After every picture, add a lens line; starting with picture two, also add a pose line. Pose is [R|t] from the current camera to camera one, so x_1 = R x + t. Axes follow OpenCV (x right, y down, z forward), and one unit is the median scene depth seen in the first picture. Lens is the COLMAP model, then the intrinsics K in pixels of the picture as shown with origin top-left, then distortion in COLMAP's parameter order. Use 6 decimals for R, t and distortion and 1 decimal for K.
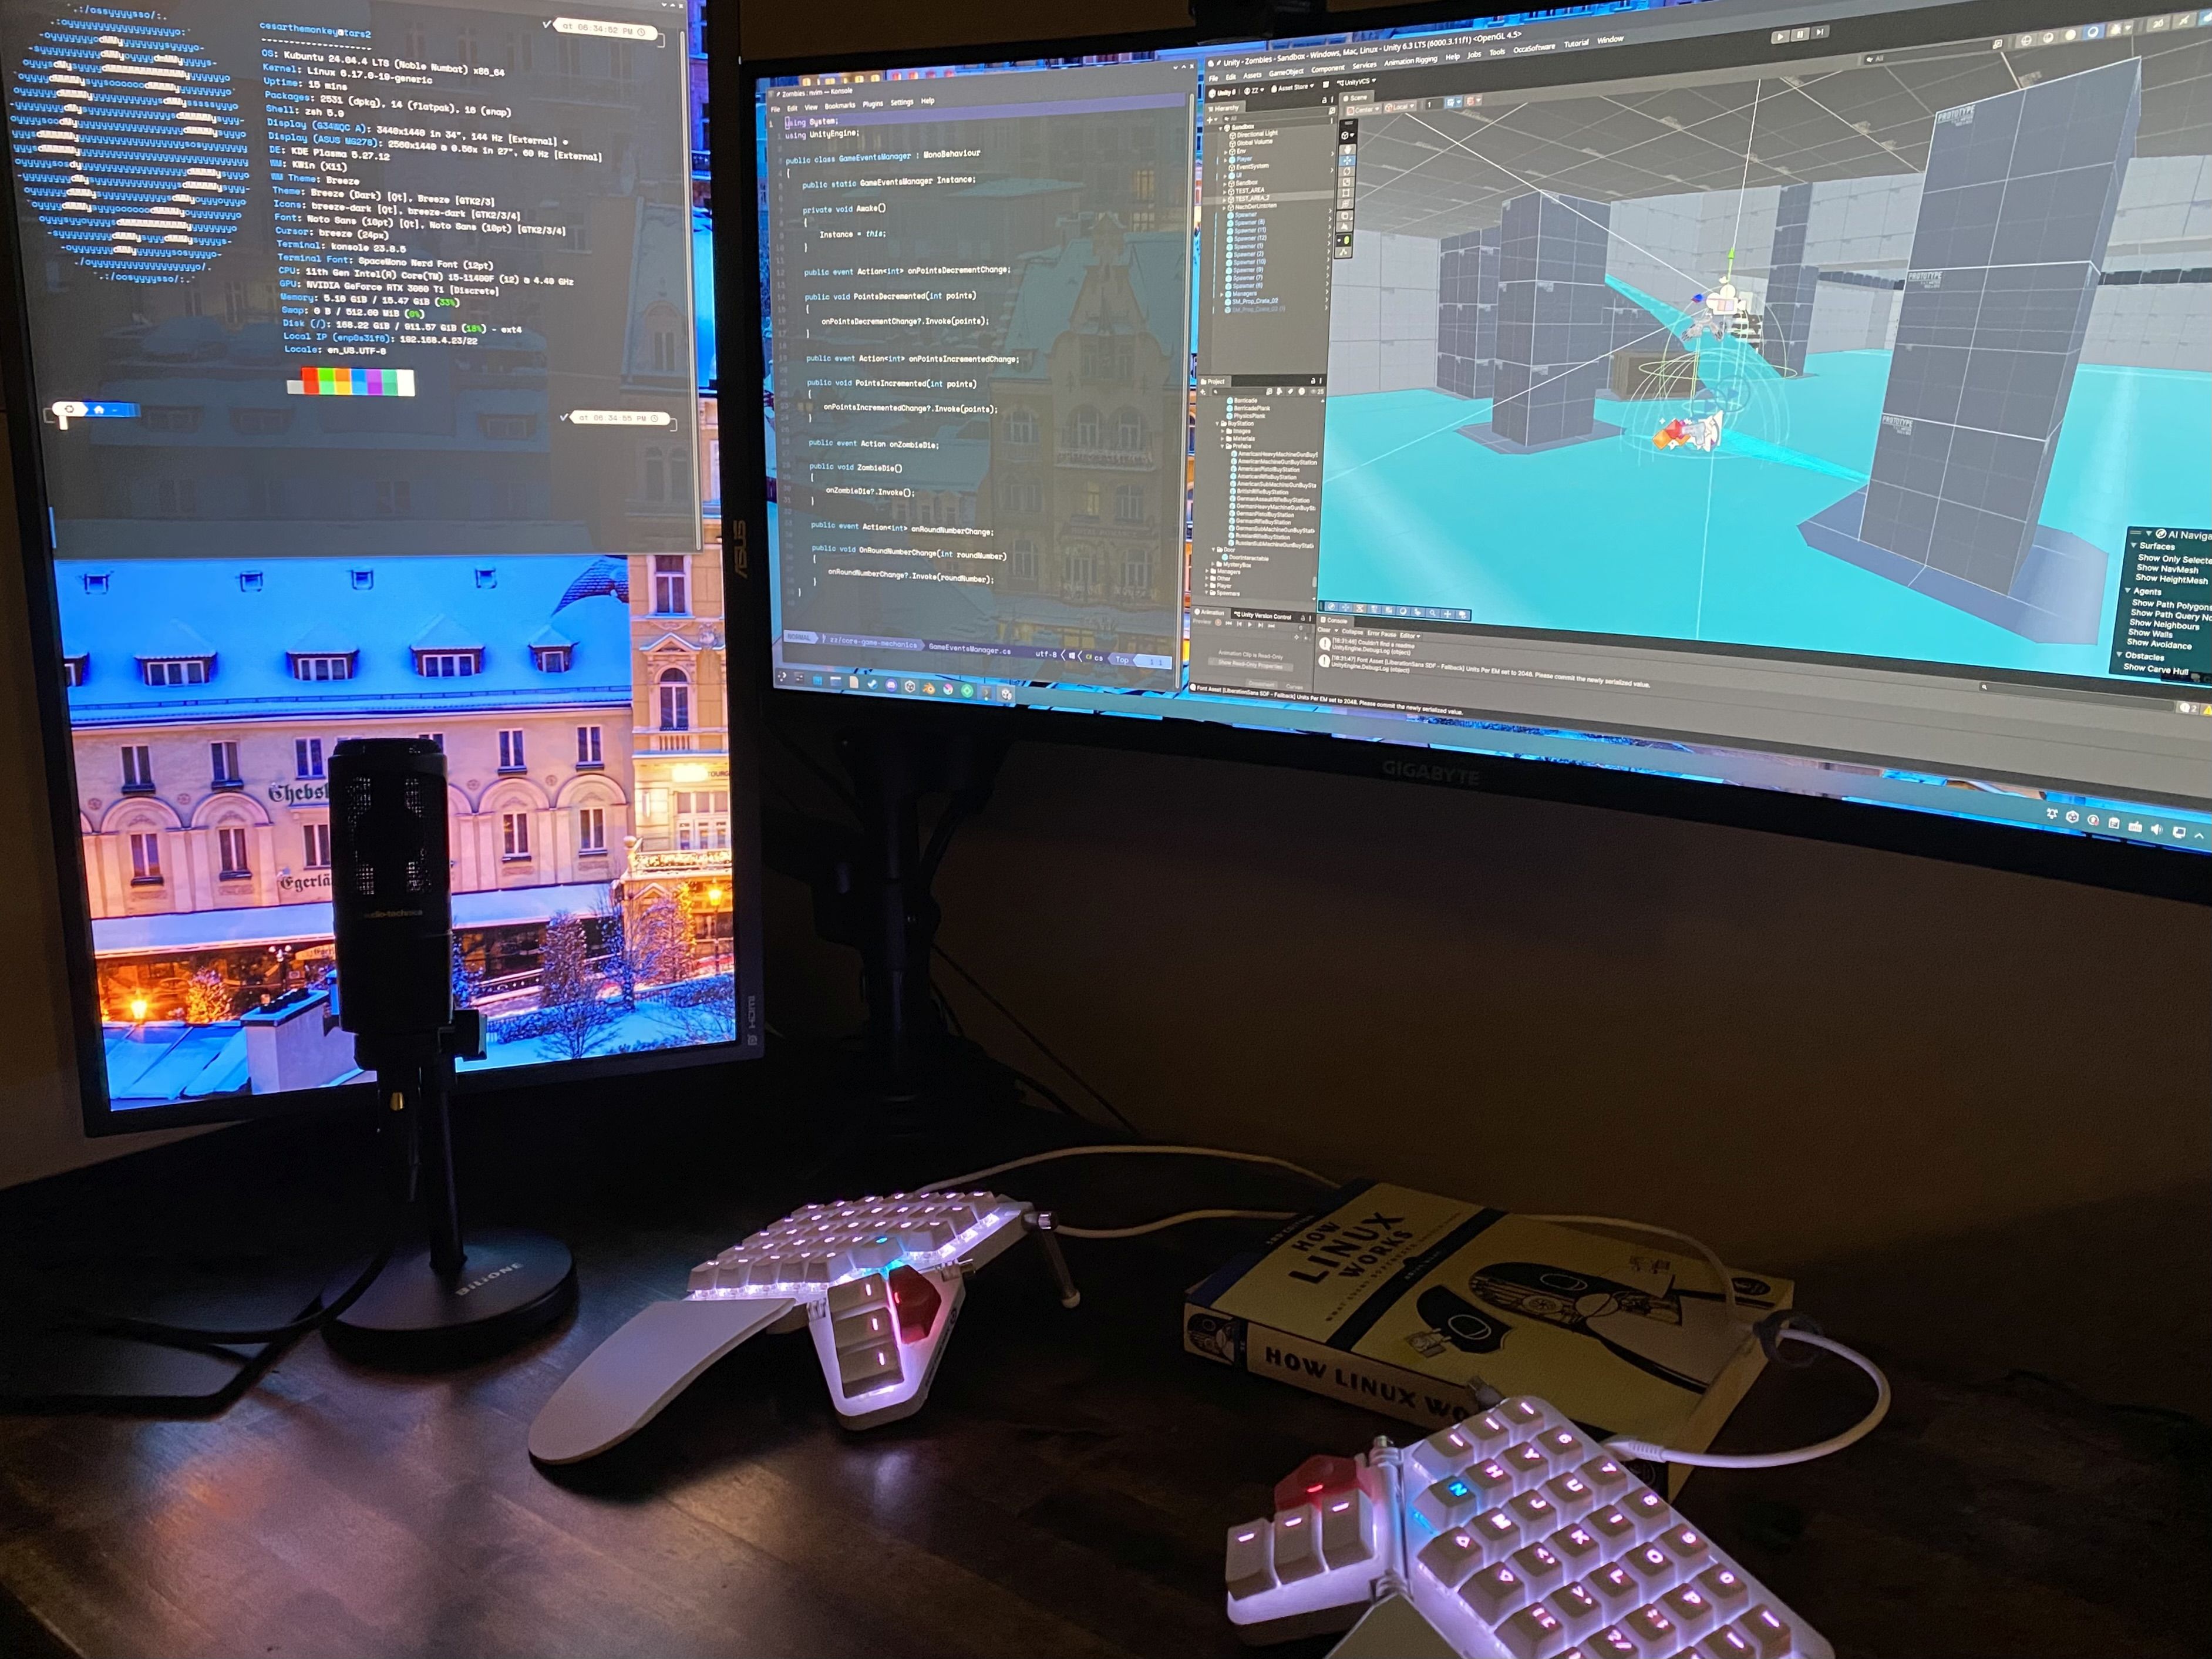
lens RADIAL K [[1787.4, 0, 1105.8], [0, 1787.4, 798.8], [0, 0, 1]] dist [0.036601, -0.054239]
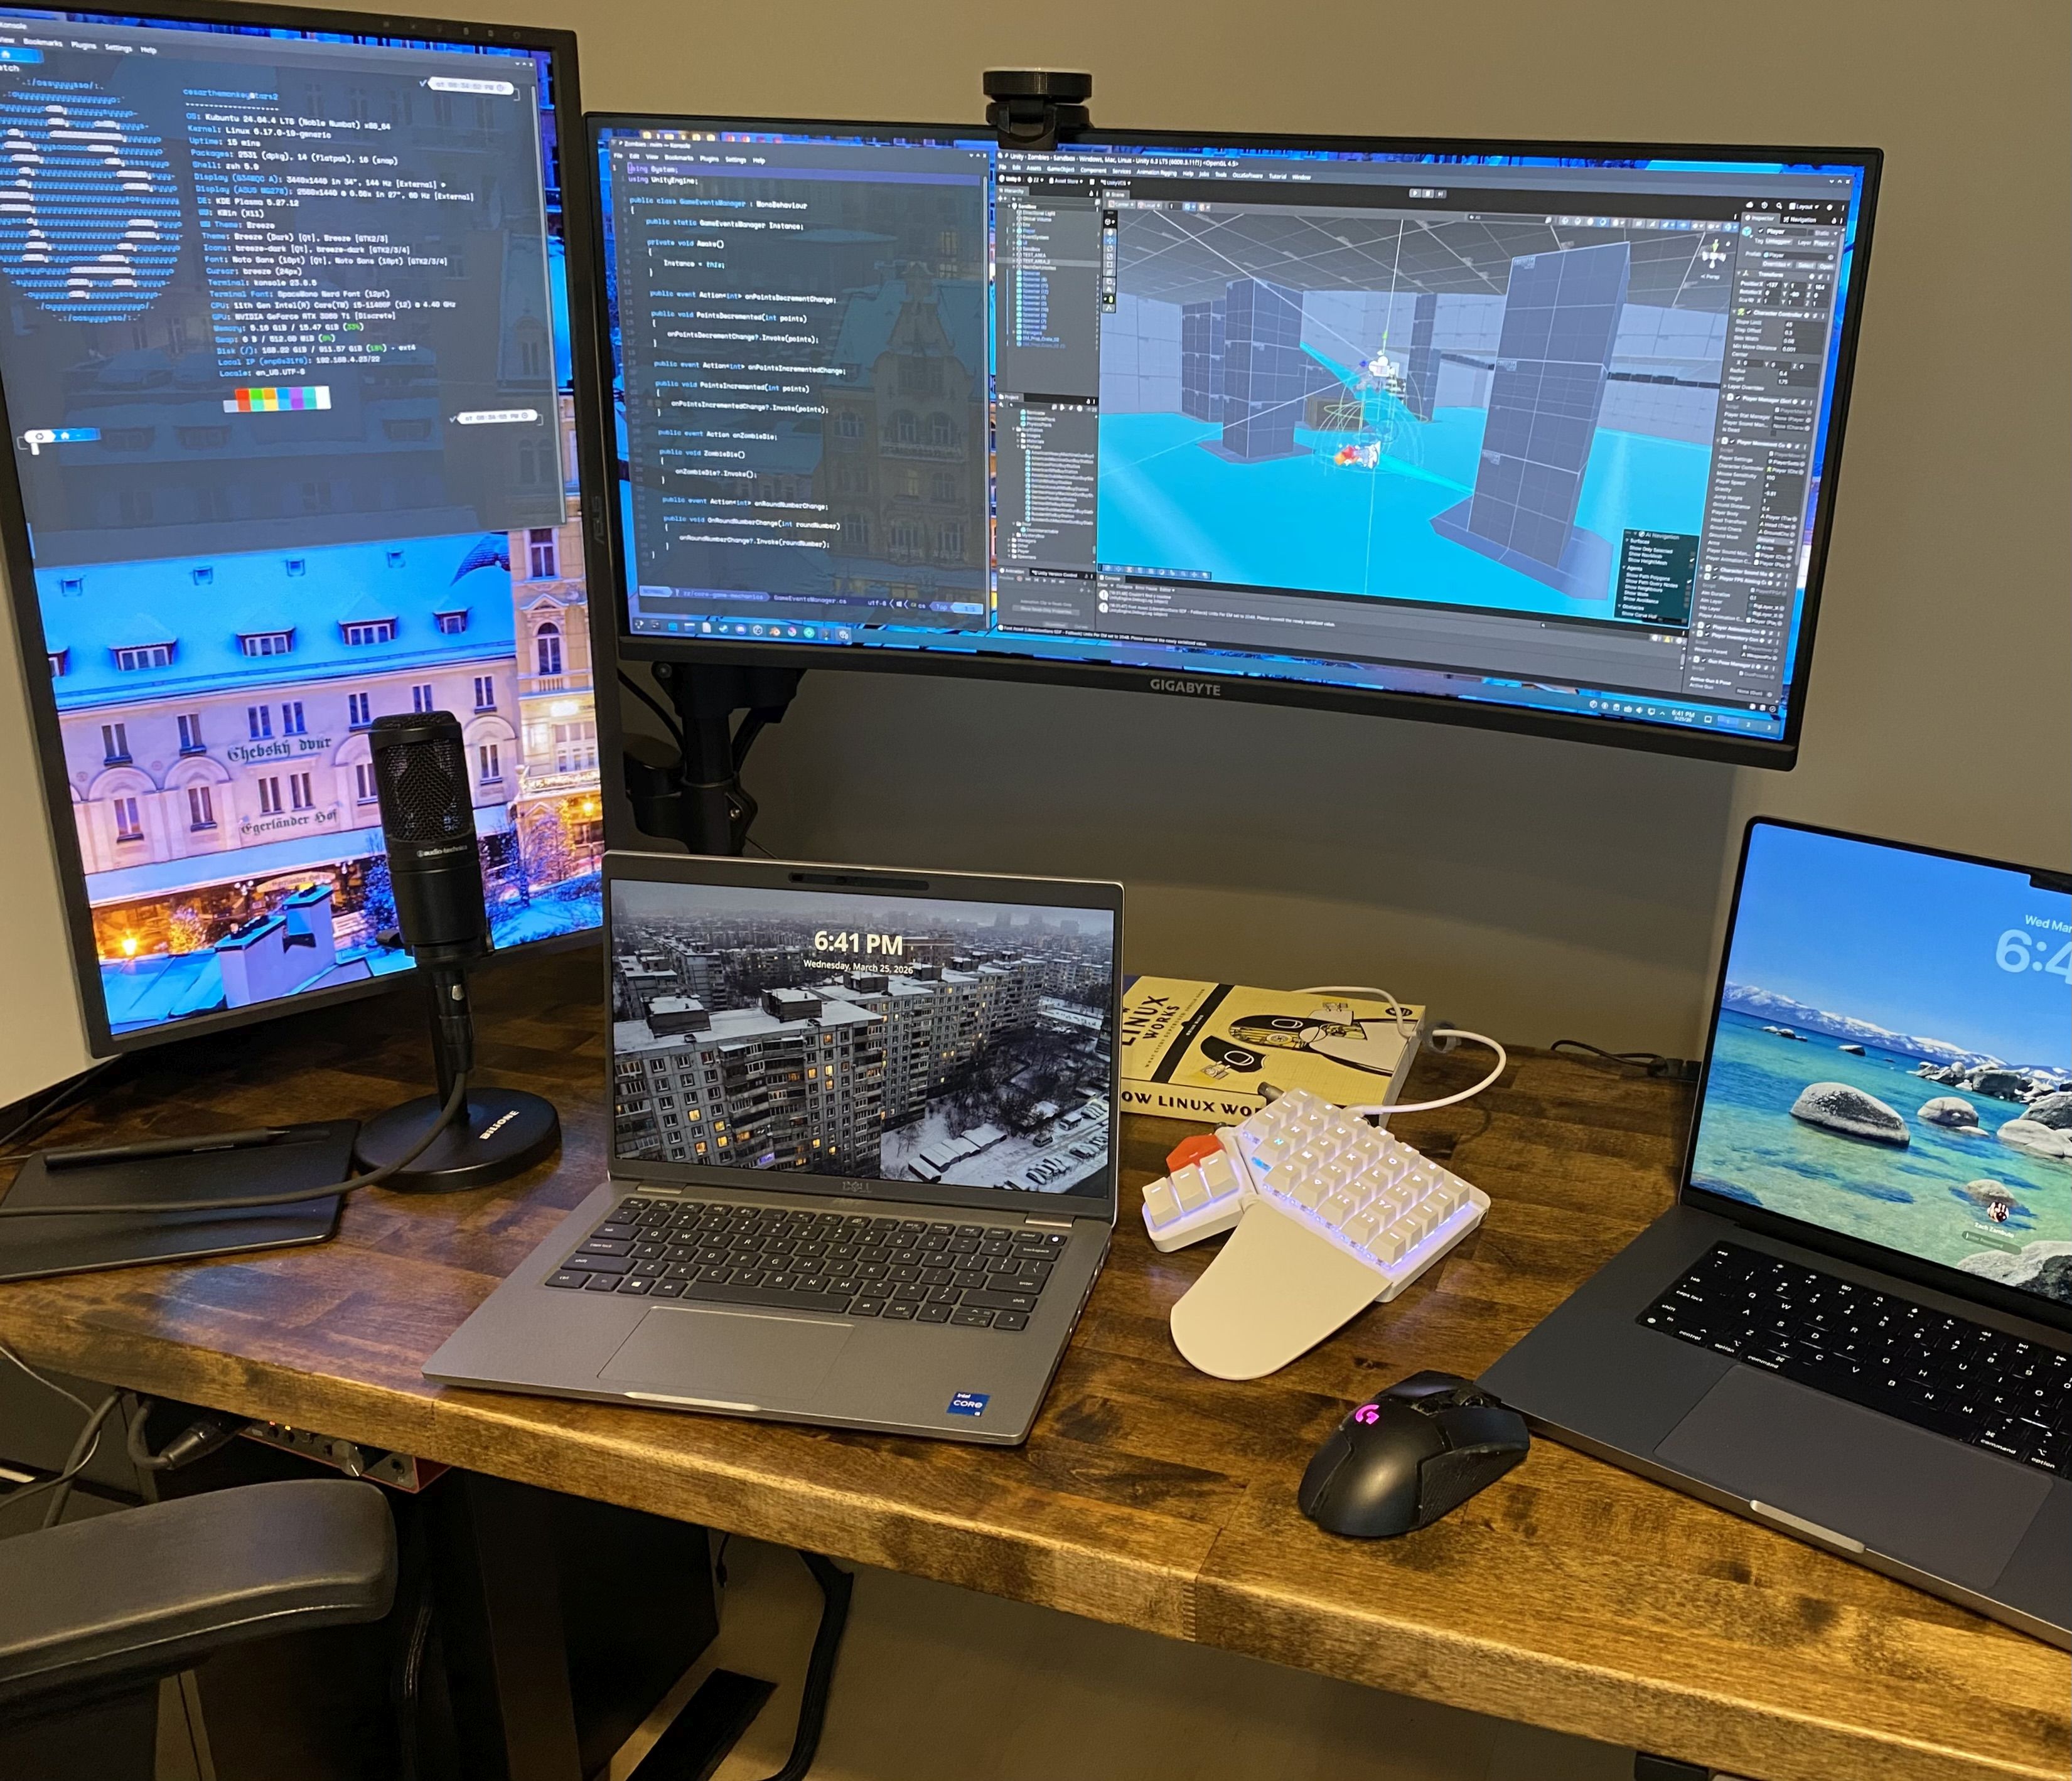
lens RADIAL K [[1923.6, 0, 1181.9], [0, 1923.6, 884.2], [0, 0, 1]] dist [0.004741, 0.000000]
pose [[0.942422, -0.094768, 0.320719, -0.304918], [0.047300, 0.987140, 0.152698, -0.086433], [-0.331066, -0.128736, 0.934785, -0.414332]]
